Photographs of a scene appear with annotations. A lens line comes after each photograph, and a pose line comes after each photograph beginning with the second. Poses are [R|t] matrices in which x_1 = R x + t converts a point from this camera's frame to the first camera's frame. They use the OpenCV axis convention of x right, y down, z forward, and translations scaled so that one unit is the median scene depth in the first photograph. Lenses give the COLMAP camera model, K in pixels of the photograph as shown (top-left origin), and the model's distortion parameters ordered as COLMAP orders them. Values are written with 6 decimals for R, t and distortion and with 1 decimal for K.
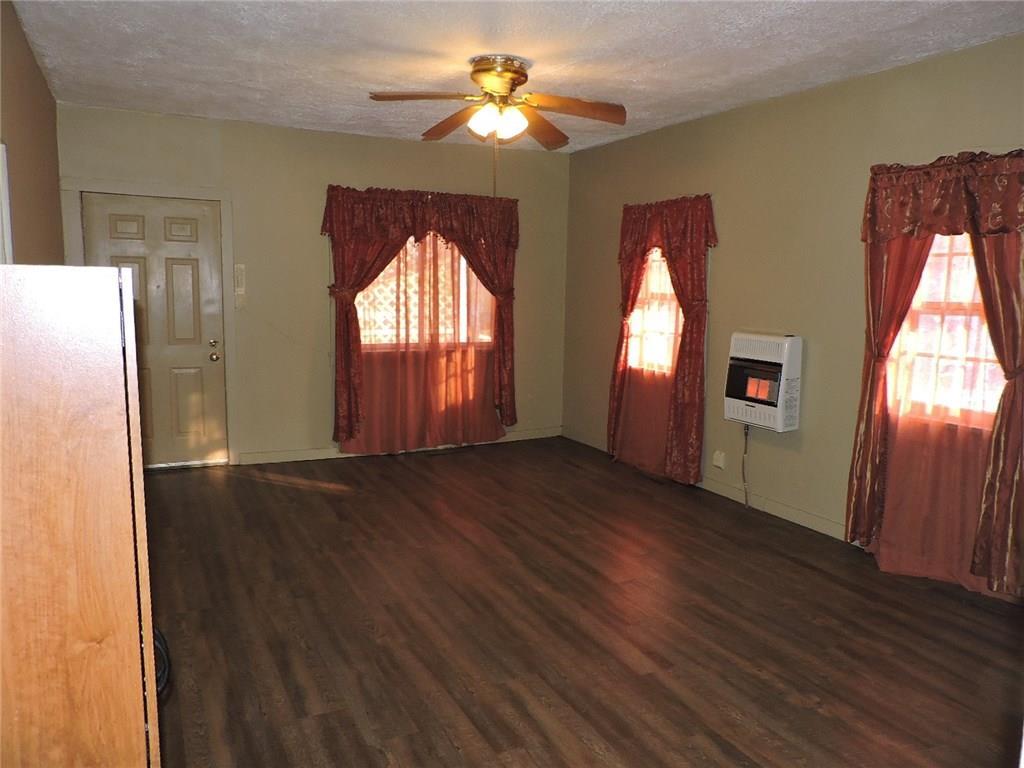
lens RADIAL K [[724.8, 0, 514.2], [0, 724.8, 382.8], [0, 0, 1]] dist [-0.027911, 0.006679]
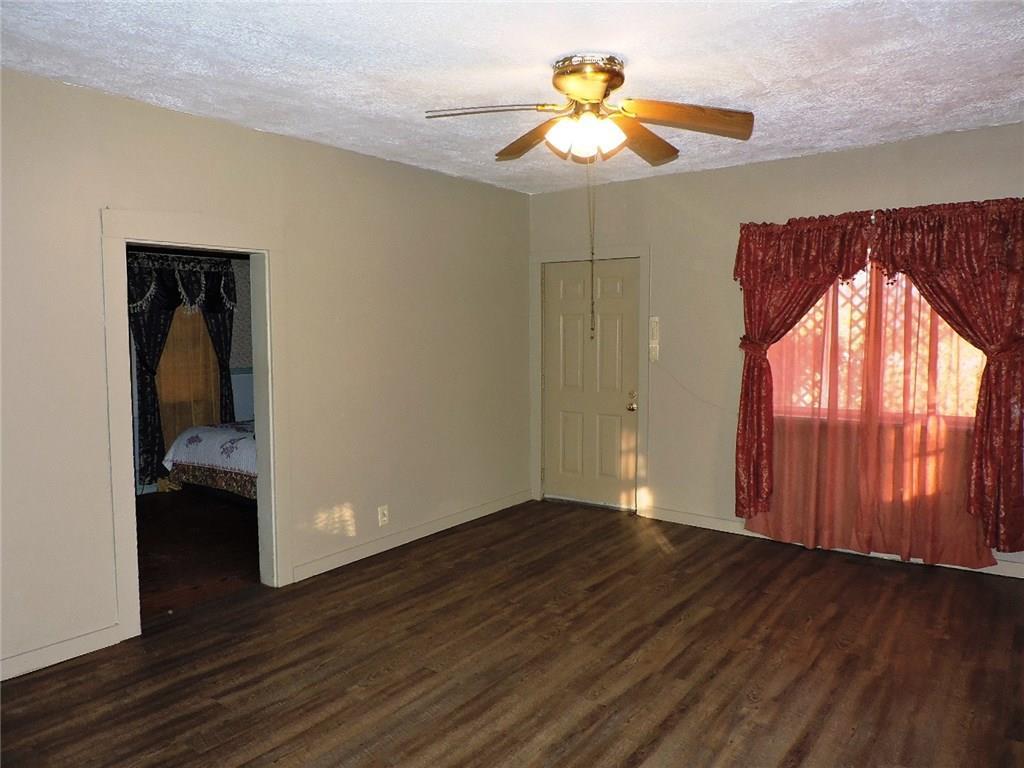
lens RADIAL K [[724.8, 0, 514.2], [0, 724.8, 382.8], [0, 0, 1]] dist [-0.027911, 0.006679]
pose [[0.431990, 0.043784, -0.900815, 0.641368], [-0.106155, 0.994346, -0.002577, -0.072066], [0.895609, 0.096740, 0.434195, 0.573936]]
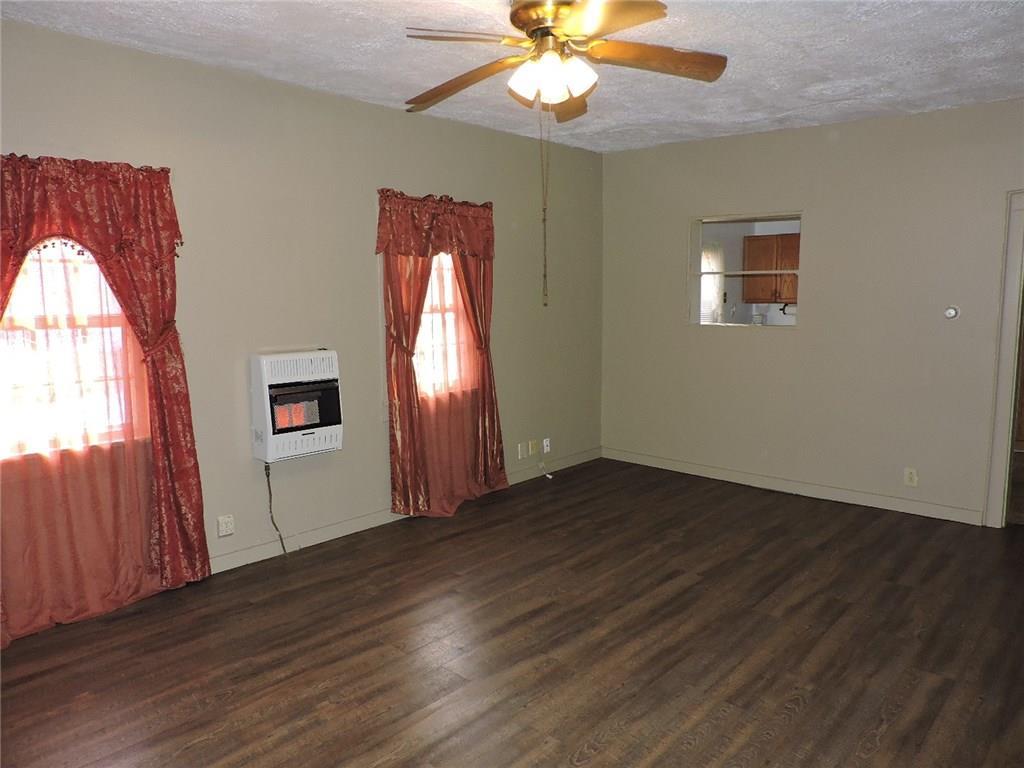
lens RADIAL K [[724.8, 0, 514.2], [0, 724.8, 382.8], [0, 0, 1]] dist [-0.027911, 0.006679]
pose [[-0.343701, -0.131168, 0.929874, -0.683819], [0.133385, 0.973339, 0.186601, -0.191679], [-0.929558, 0.188166, -0.317042, 1.248532]]
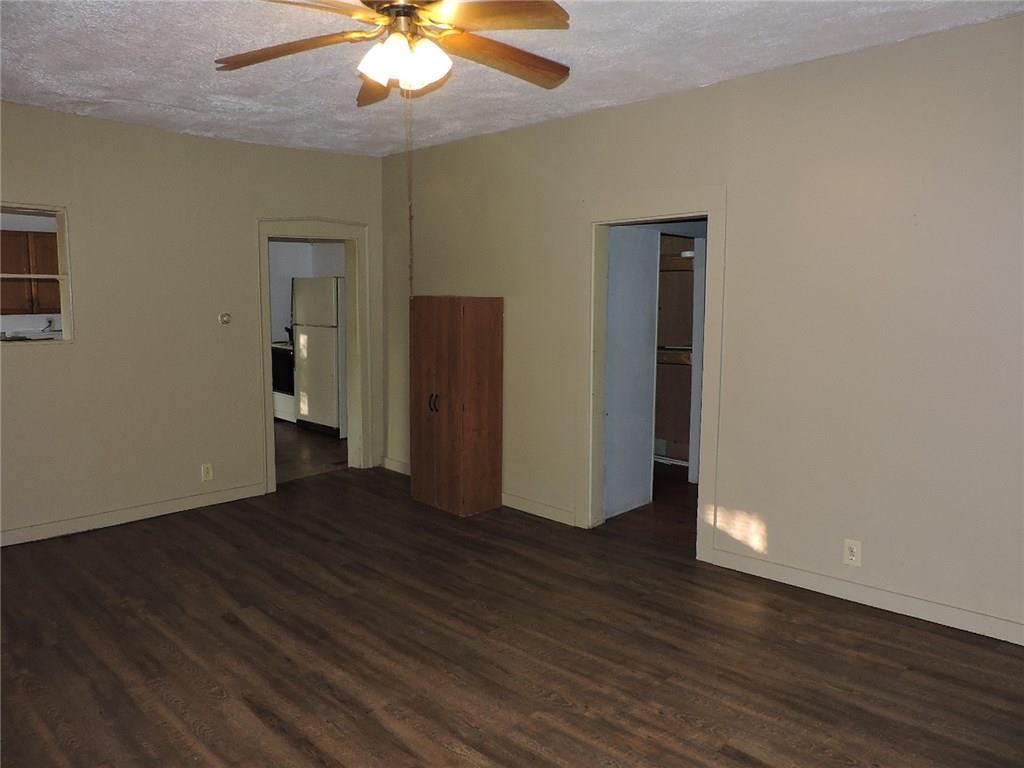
lens RADIAL K [[724.8, 0, 514.2], [0, 724.8, 382.8], [0, 0, 1]] dist [-0.027911, 0.006679]
pose [[-0.952604, 0.018378, -0.303658, 0.083968], [-0.057985, 0.968904, 0.240547, -0.227581], [0.298636, 0.246754, -0.921916, 1.623306]]
